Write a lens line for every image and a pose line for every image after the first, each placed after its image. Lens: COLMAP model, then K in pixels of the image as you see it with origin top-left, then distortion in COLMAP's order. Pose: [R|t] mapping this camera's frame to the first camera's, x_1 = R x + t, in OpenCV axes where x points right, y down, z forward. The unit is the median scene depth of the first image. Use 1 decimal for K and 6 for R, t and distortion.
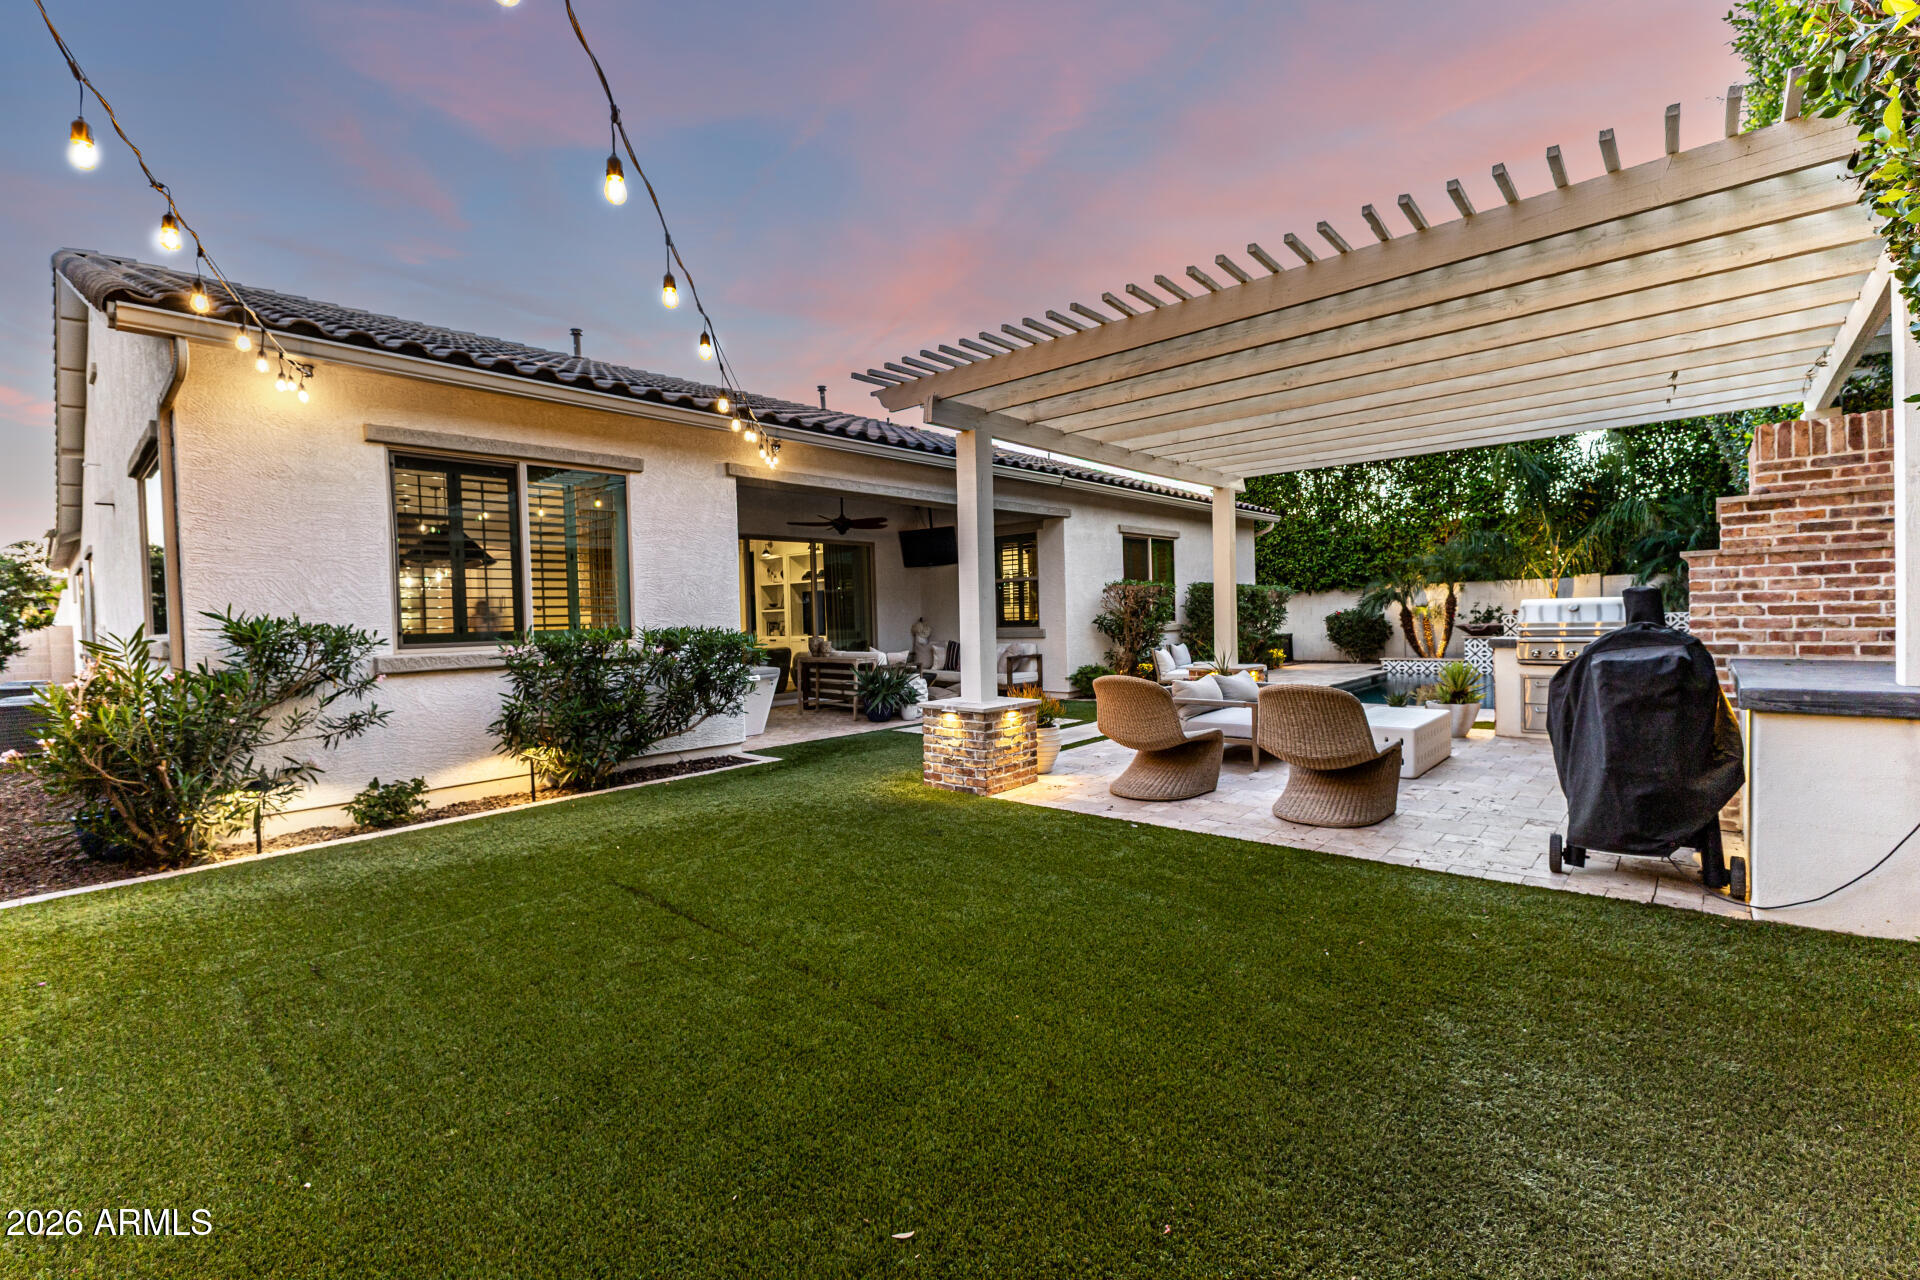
lens RADIAL K [[824.0, 0, 963.8], [0, 824.0, 638.5], [0, 0, 1]] dist [0.018939, -0.007731]
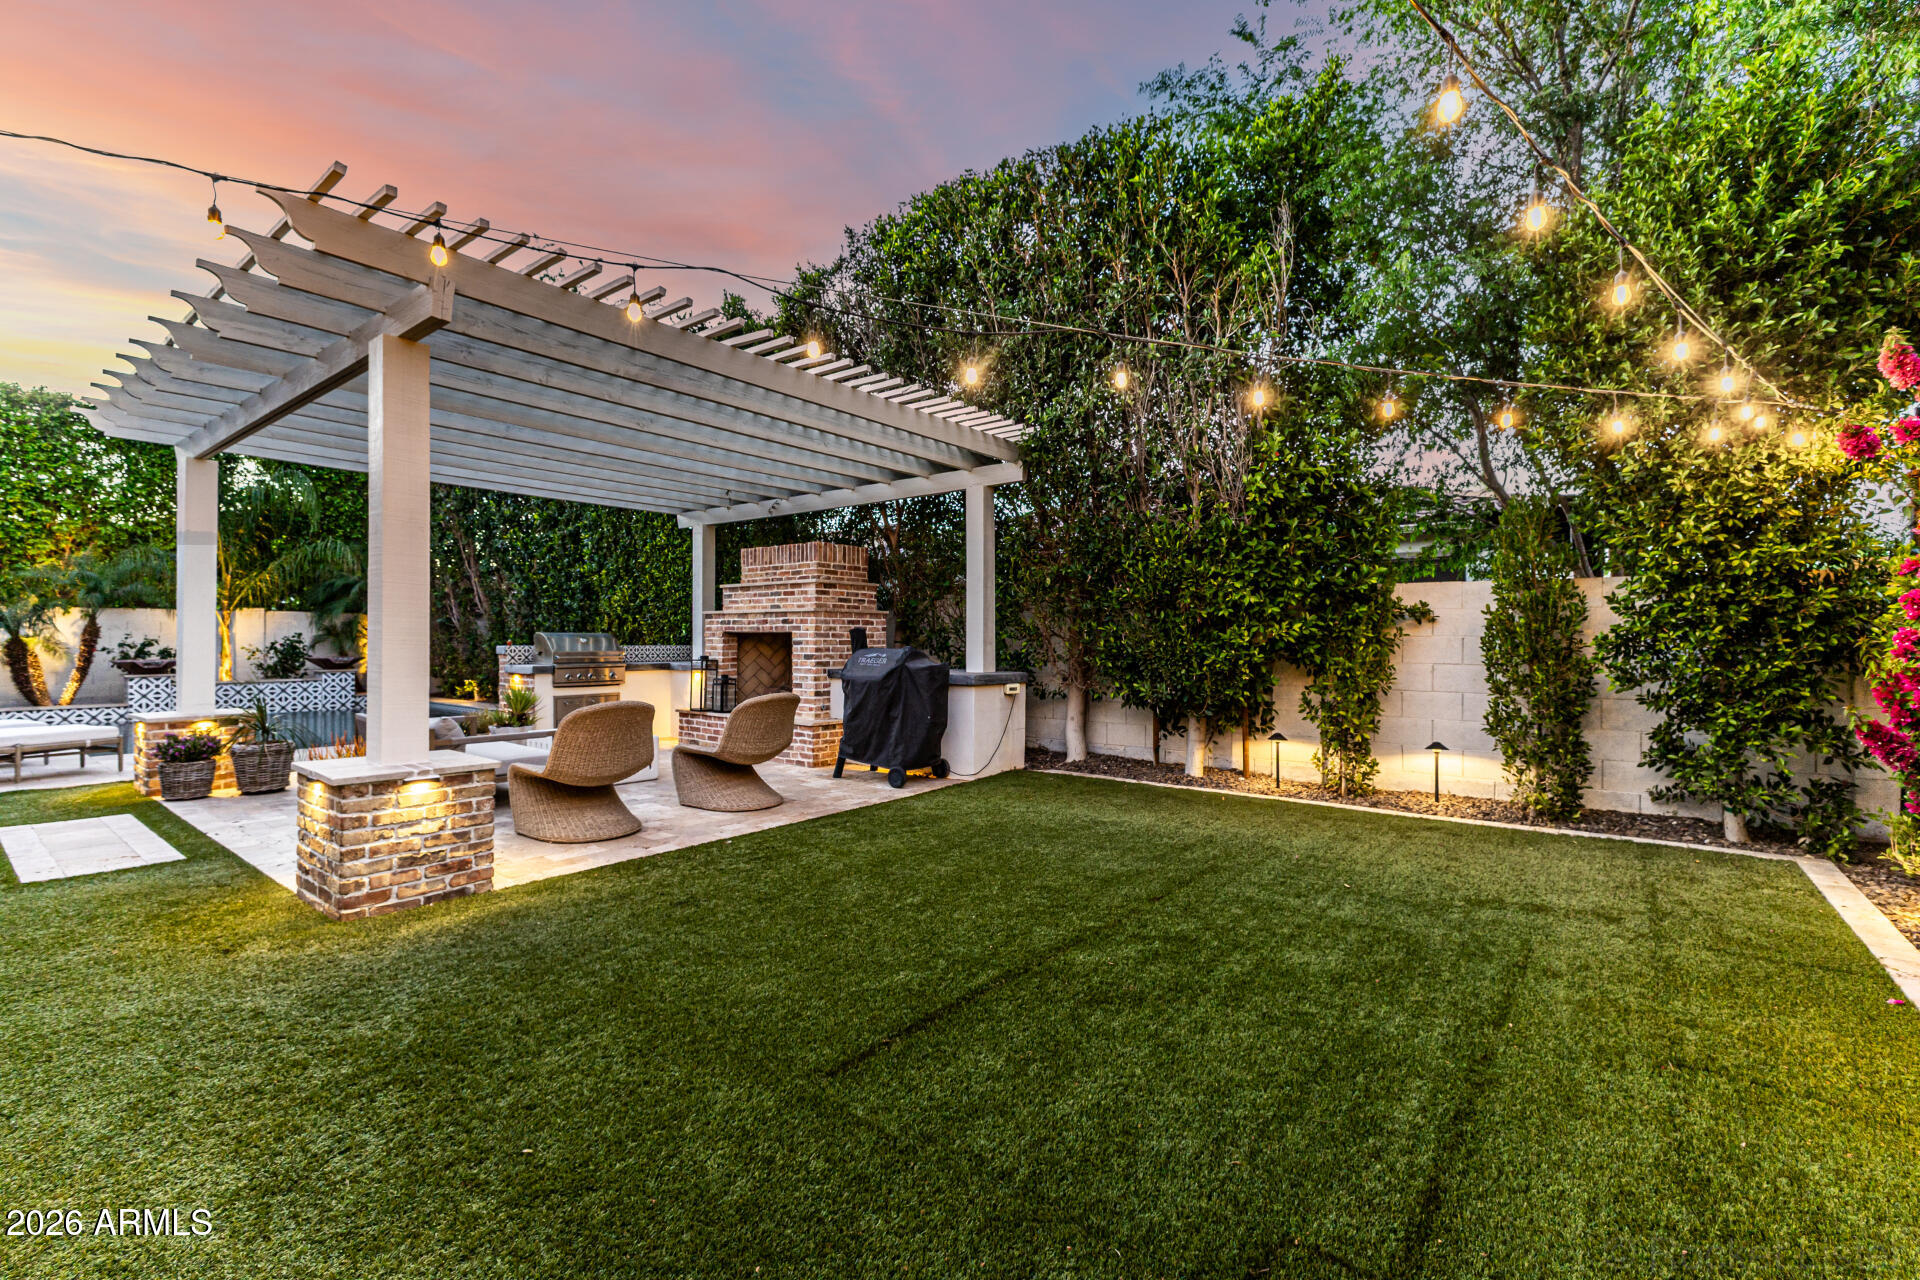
lens RADIAL K [[824.0, 0, 963.8], [0, 824.0, 638.5], [0, 0, 1]] dist [0.018939, -0.007731]
pose [[-0.064780, 0.026716, 0.997542, -0.247051], [0.026402, 0.999337, -0.025050, 0.003158], [-0.997550, 0.024715, -0.065443, 0.229412]]
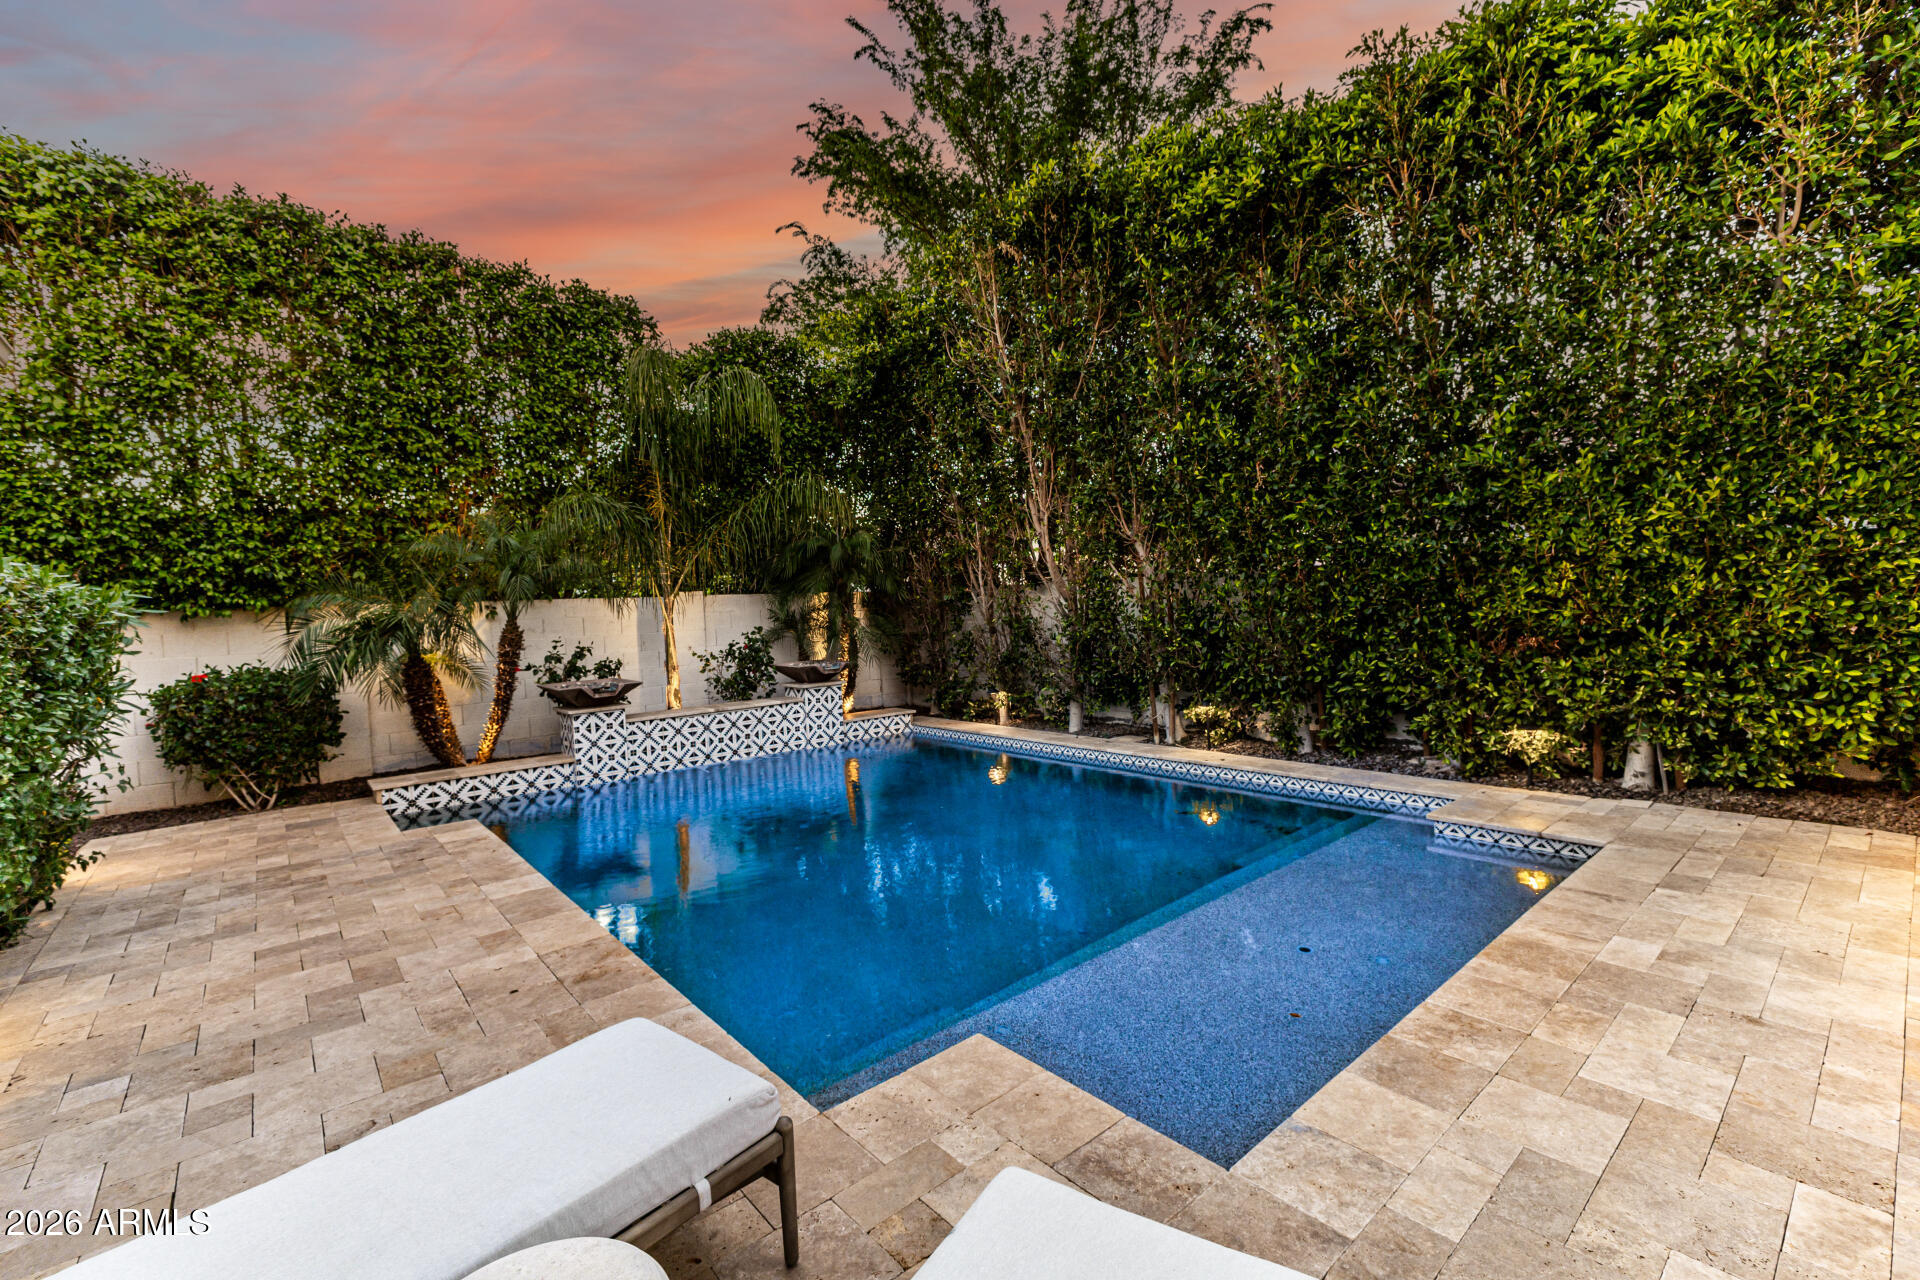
lens RADIAL K [[824.0, 0, 963.8], [0, 824.0, 638.5], [0, 0, 1]] dist [0.018939, -0.007731]
pose [[0.131029, -0.016971, 0.991233, 0.150235], [0.064682, 0.997869, 0.008535, -0.032428], [-0.989266, 0.062997, 0.131847, 0.675442]]
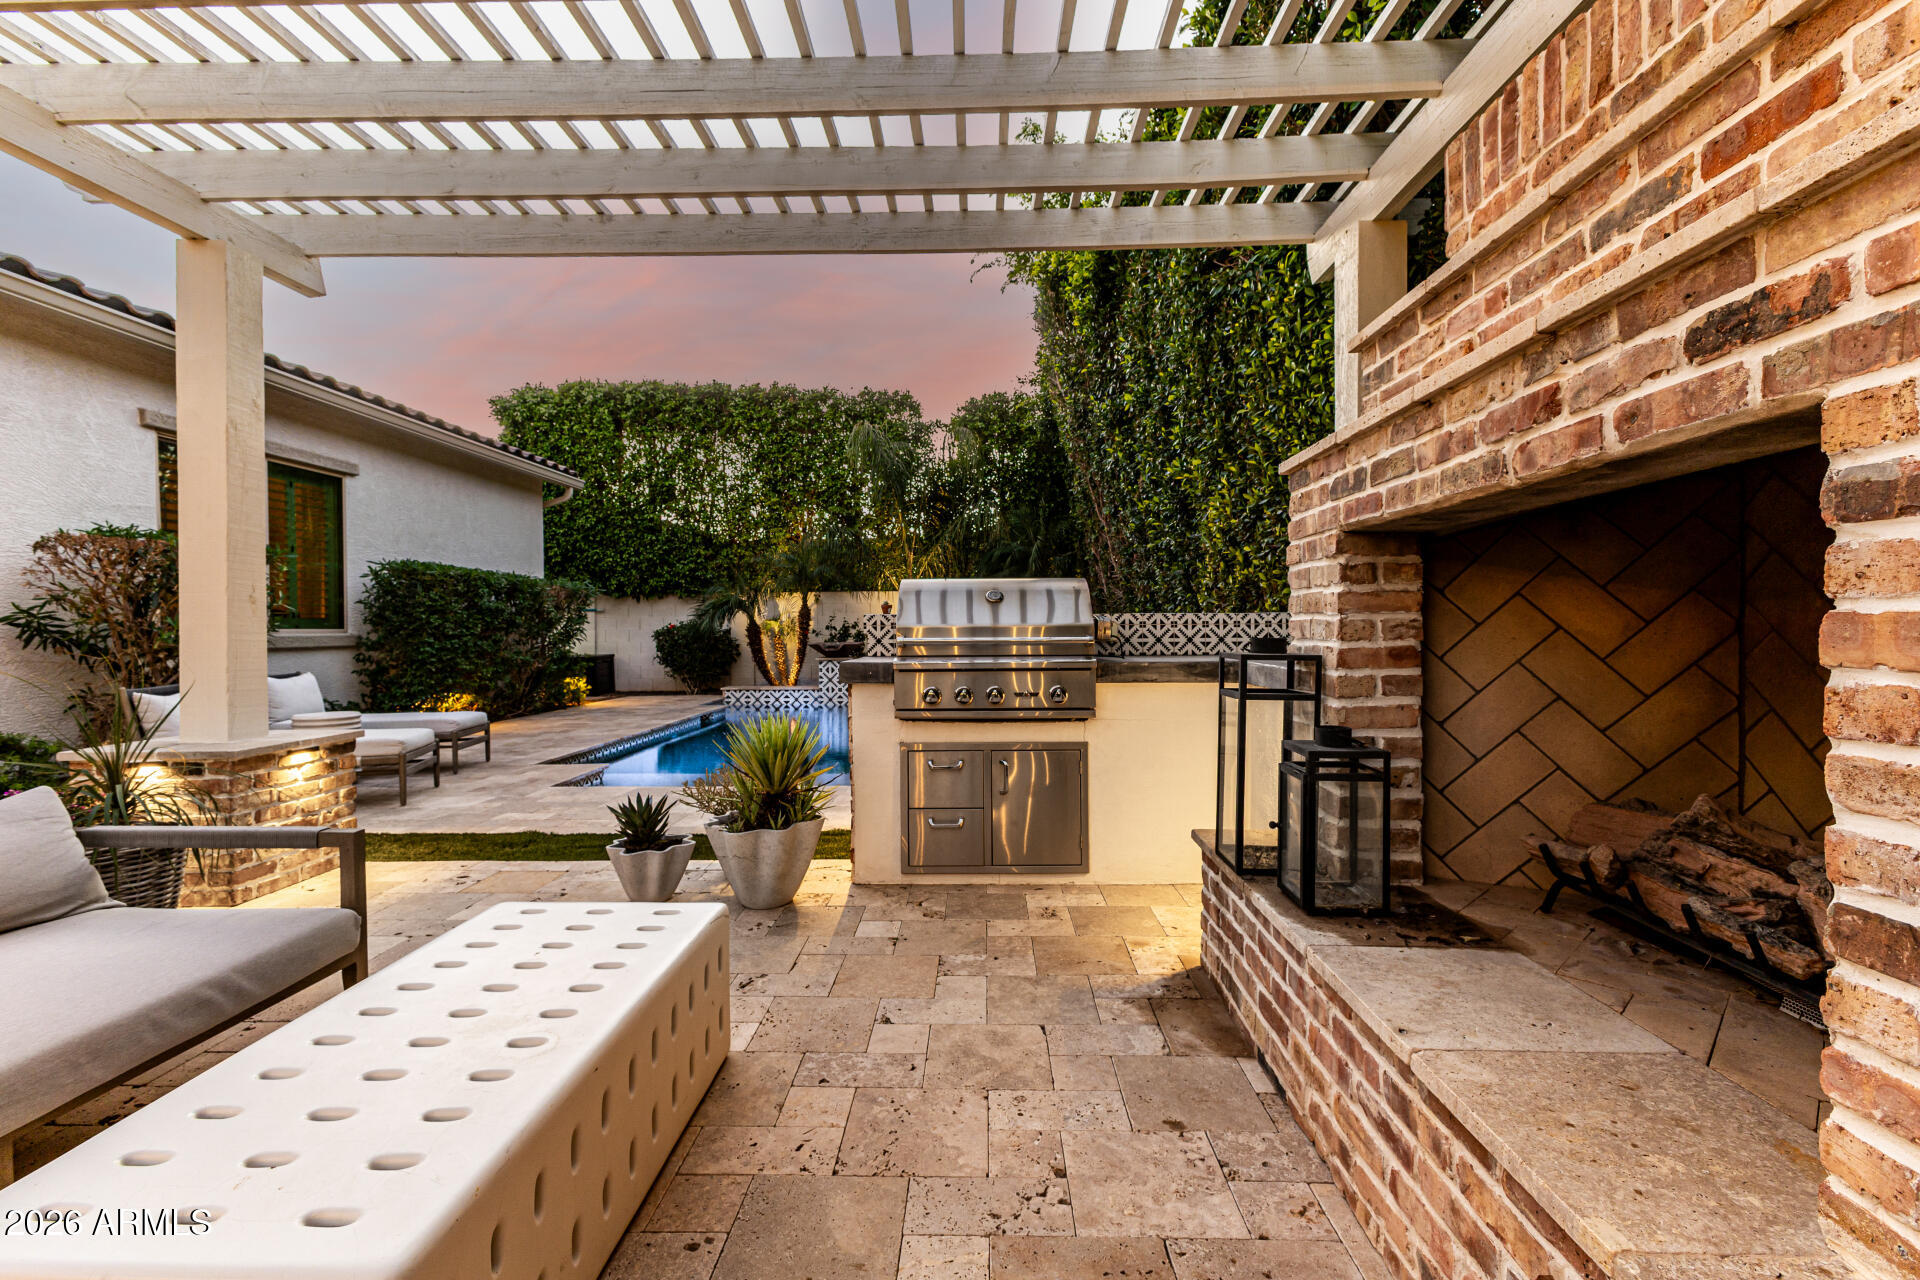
lens RADIAL K [[824.0, 0, 963.8], [0, 824.0, 638.5], [0, 0, 1]] dist [0.018939, -0.007731]
pose [[0.761344, 0.014981, 0.648175, 0.189831], [0.002718, 0.999650, -0.026297, -0.000220], [-0.648343, 0.021783, 0.761037, 0.296718]]
